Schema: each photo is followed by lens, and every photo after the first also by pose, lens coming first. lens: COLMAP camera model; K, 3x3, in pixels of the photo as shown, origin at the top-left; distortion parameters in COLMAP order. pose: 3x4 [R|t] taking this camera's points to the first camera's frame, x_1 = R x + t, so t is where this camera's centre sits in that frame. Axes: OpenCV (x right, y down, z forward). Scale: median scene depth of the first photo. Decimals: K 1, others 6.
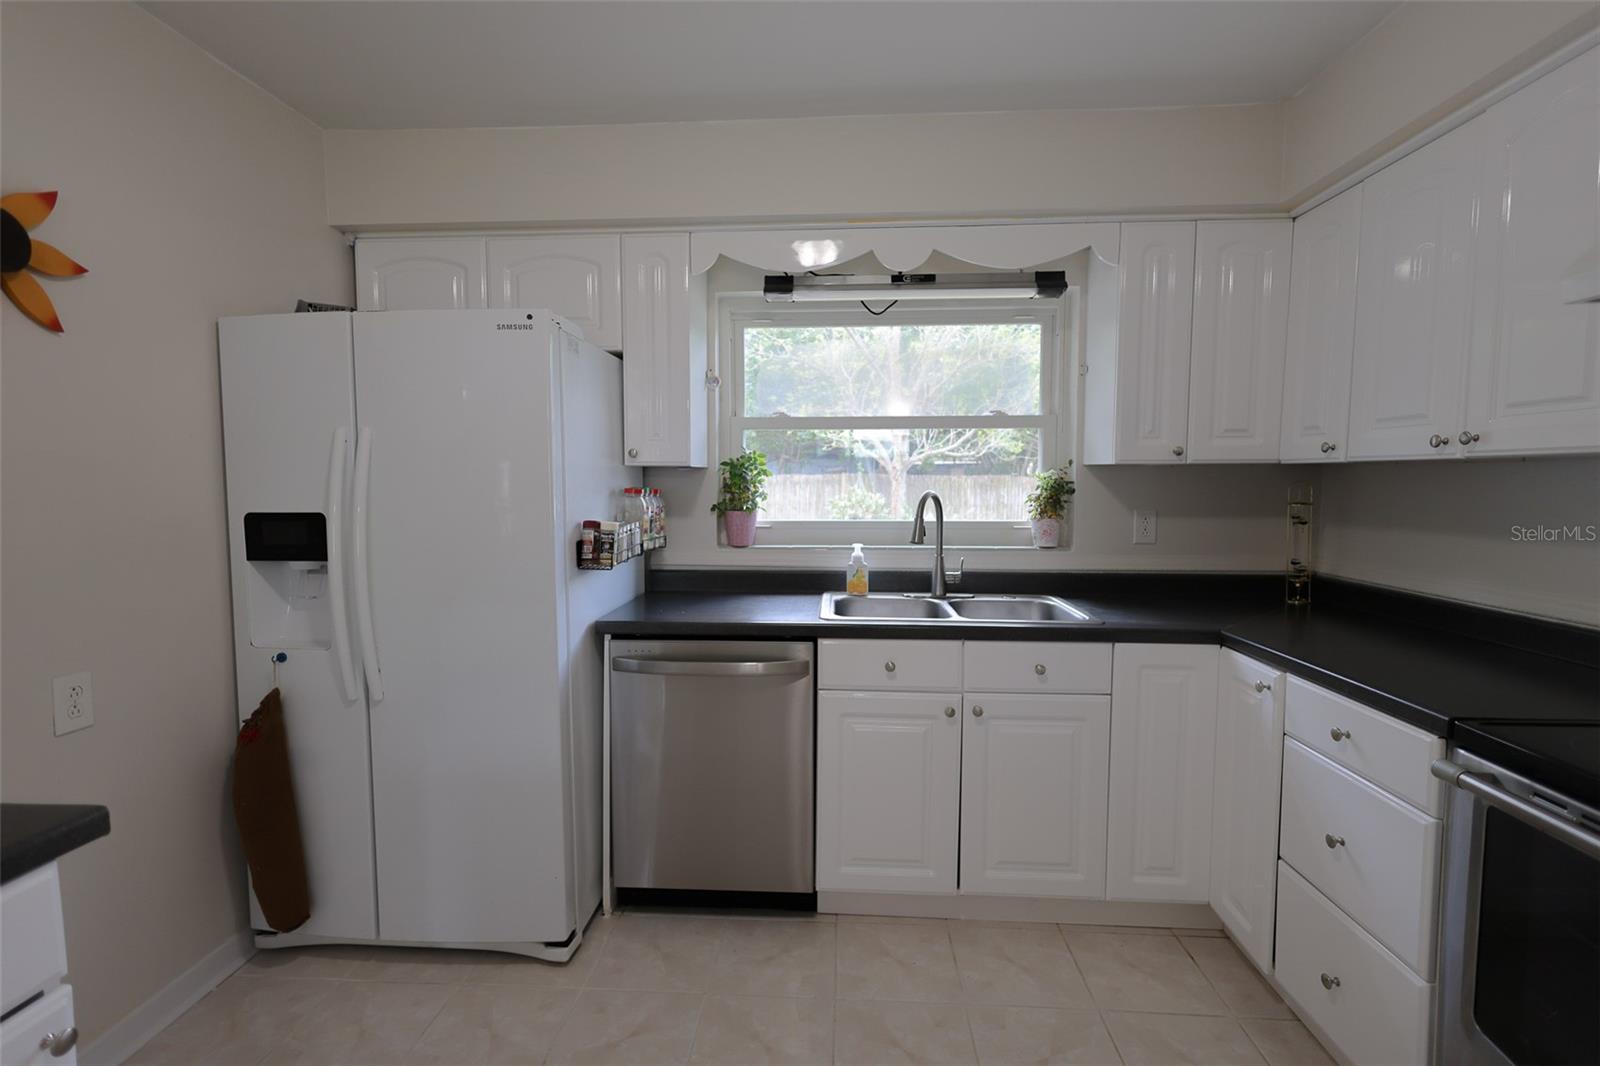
lens RADIAL K [[738.9, 0, 798.6], [0, 738.9, 529.7], [0, 0, 1]] dist [-0.001098, 0.000815]
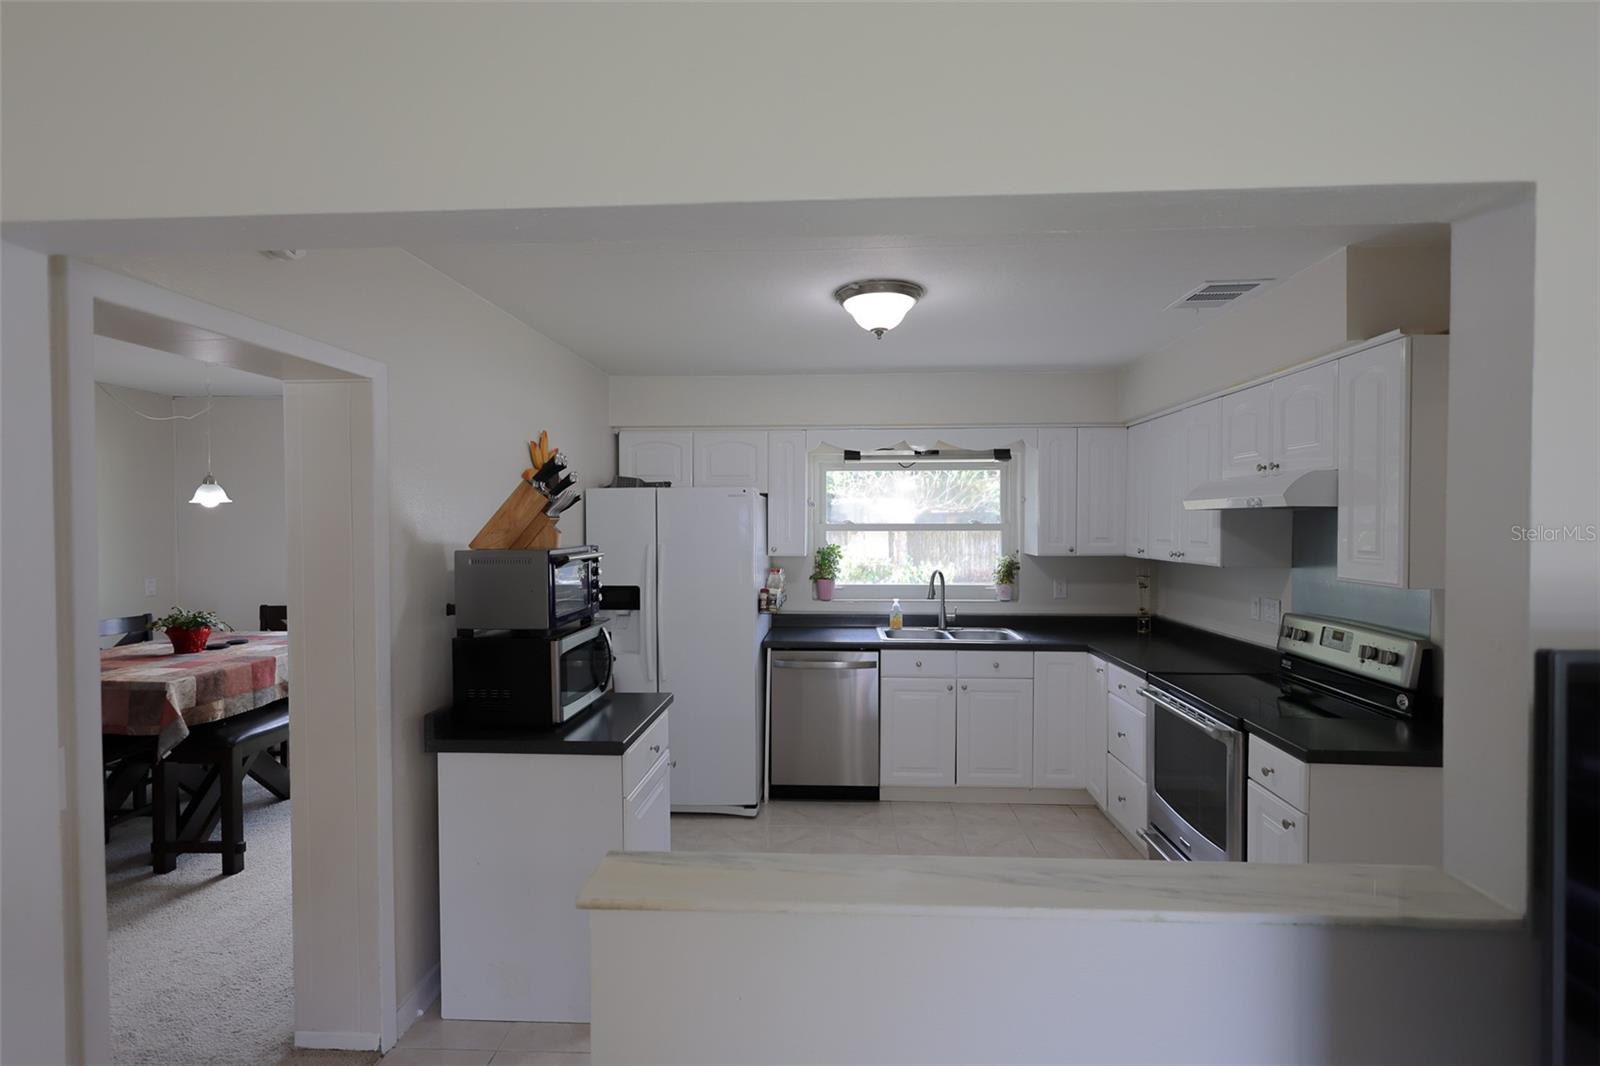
lens RADIAL K [[738.9, 0, 802.1], [0, 738.9, 532.0], [0, 0, 1]] dist [-0.001098, 0.000815]
pose [[0.999953, -0.000433, 0.009711, -0.175449], [0.000964, 0.998500, -0.054739, -0.047411], [-0.009673, 0.054746, 0.998453, -0.828489]]
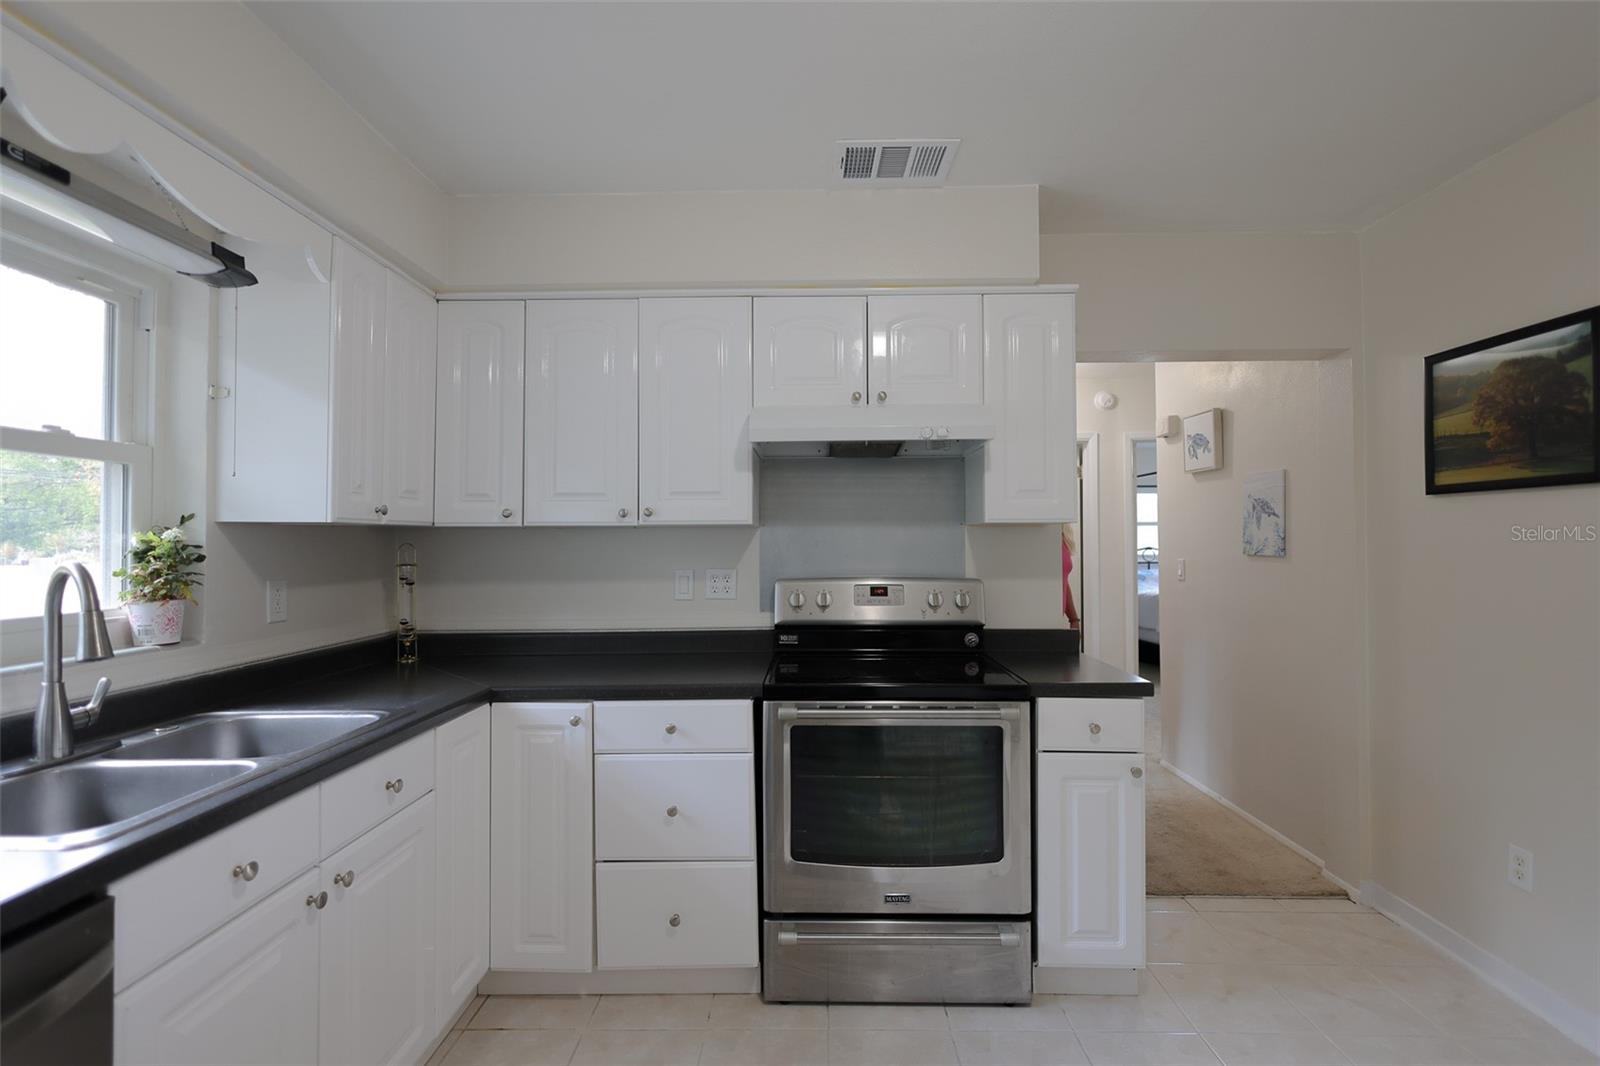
lens RADIAL K [[738.9, 0, 806.5], [0, 738.9, 533.1], [0, 0, 1]] dist [-0.001098, 0.000815]
pose [[-0.051790, 0.014408, 0.998554, -0.404685], [0.075078, 0.997122, -0.010493, -0.028582], [-0.995832, 0.074426, -0.052723, 0.513882]]
